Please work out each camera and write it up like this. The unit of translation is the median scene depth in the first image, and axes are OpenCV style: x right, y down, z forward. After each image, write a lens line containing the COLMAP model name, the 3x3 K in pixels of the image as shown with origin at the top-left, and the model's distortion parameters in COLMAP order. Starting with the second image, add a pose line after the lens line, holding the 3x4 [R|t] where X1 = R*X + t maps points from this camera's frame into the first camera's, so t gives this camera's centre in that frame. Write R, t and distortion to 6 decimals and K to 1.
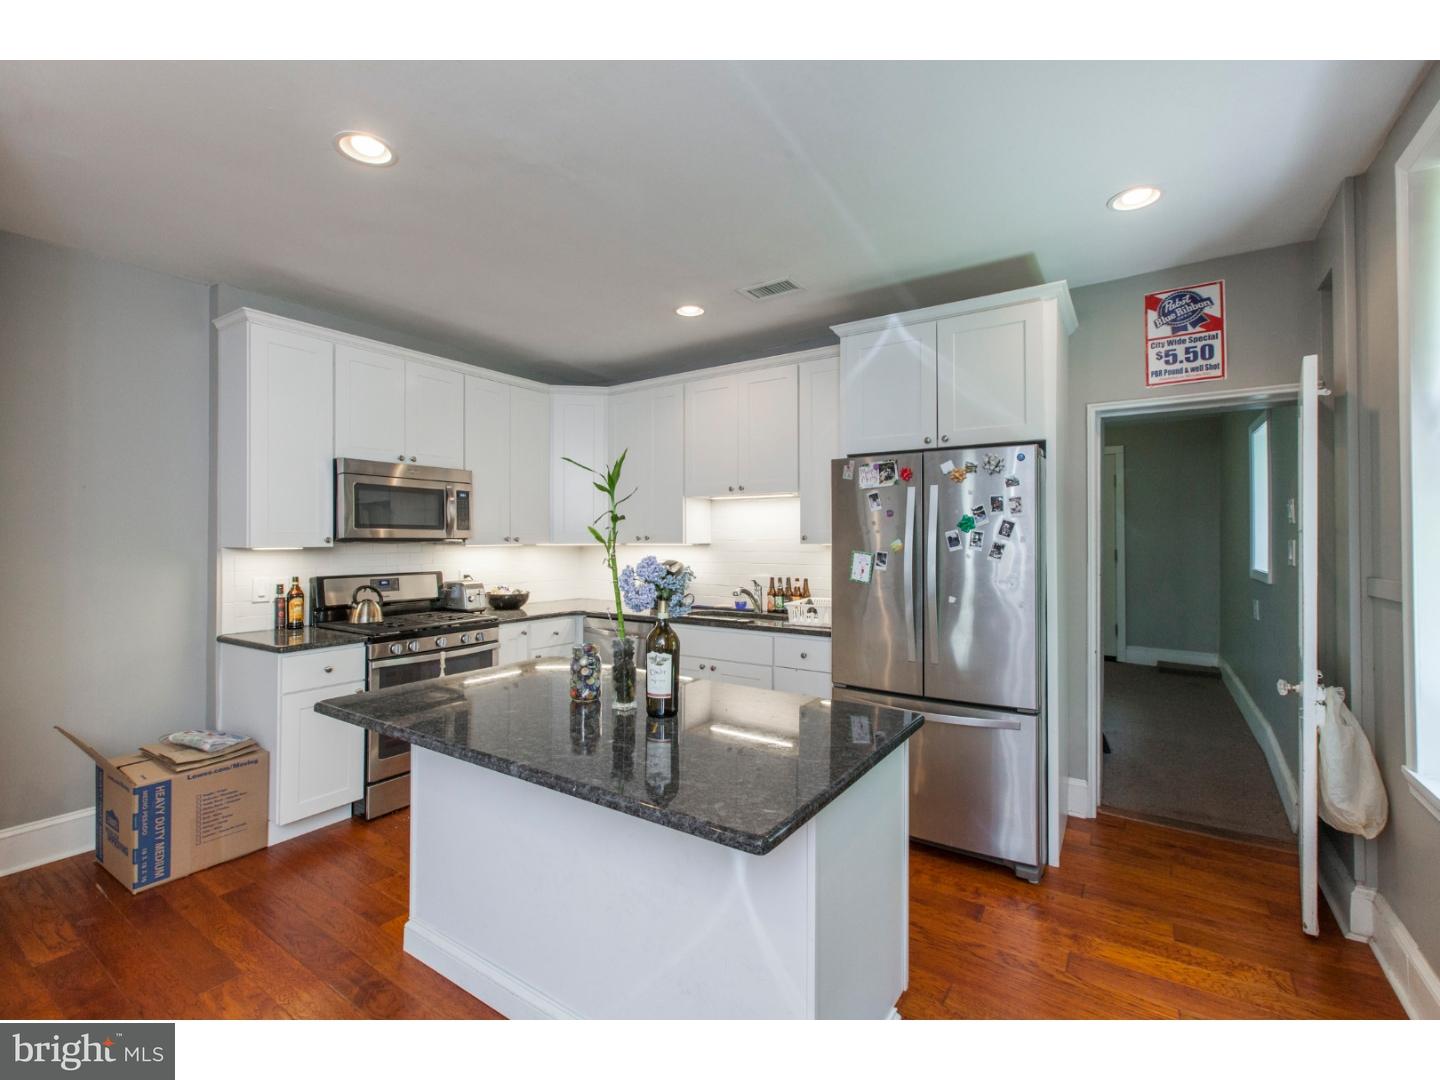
lens RADIAL K [[643.7, 0, 718.5], [0, 643.7, 531.8], [0, 0, 1]] dist [-0.000795, -0.000222]
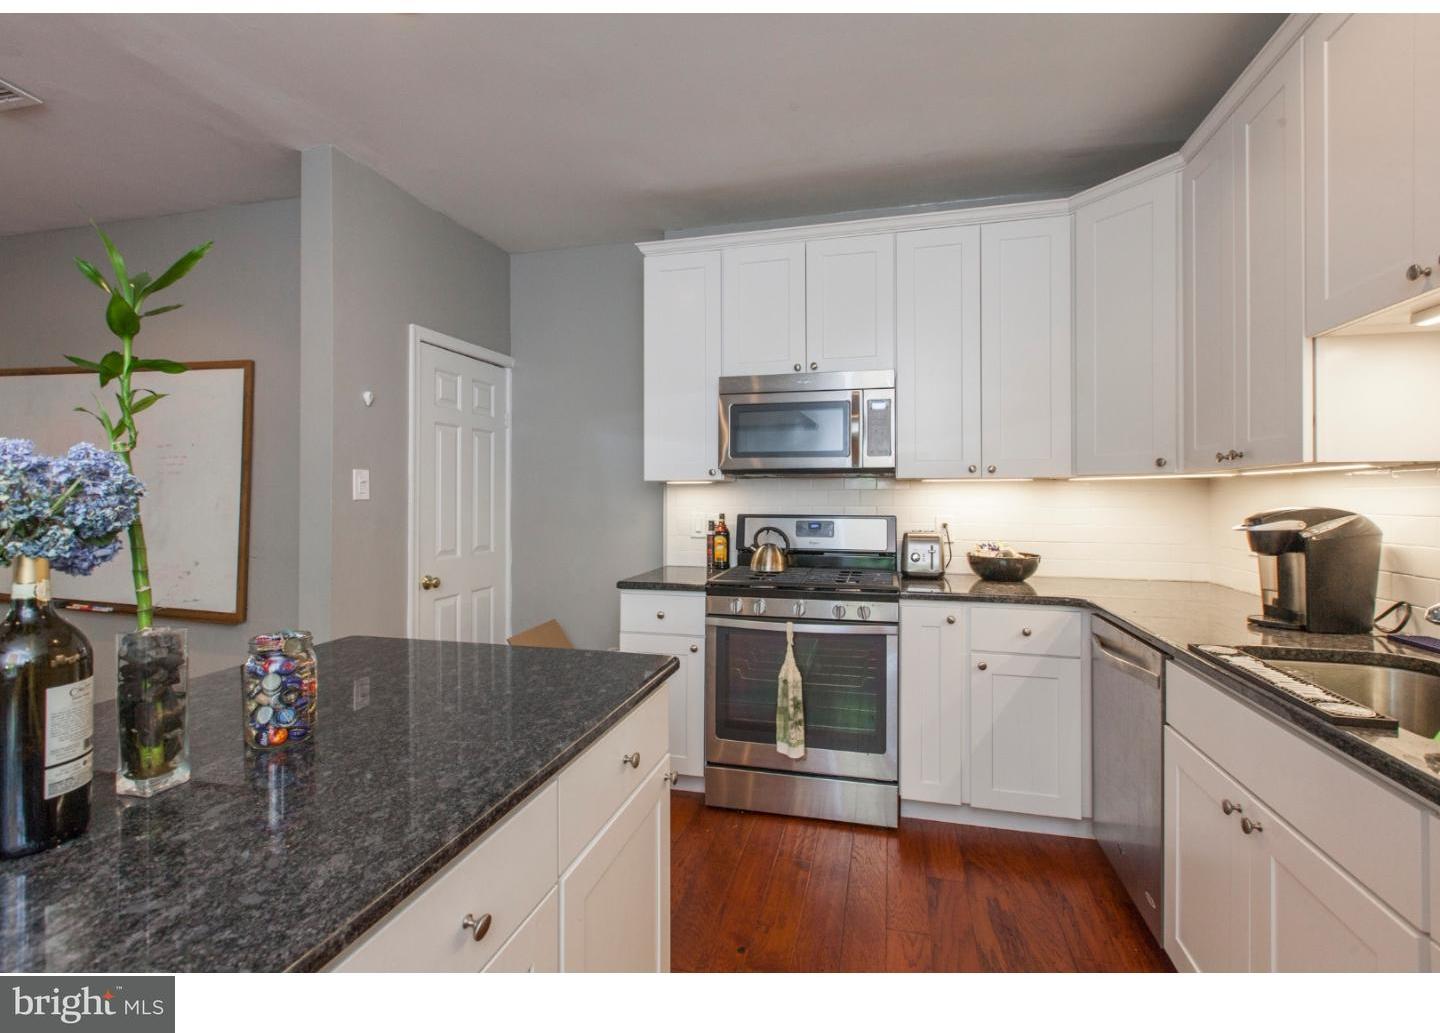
lens RADIAL K [[644.1, 0, 718.4], [0, 644.1, 490.3], [0, 0, 1]] dist [-0.002251, -0.000429]
pose [[0.347355, -0.008676, -0.937693, 0.216284], [0.011241, 0.999924, -0.005087, 0.040437], [0.937666, -0.008774, 0.347426, 0.658995]]
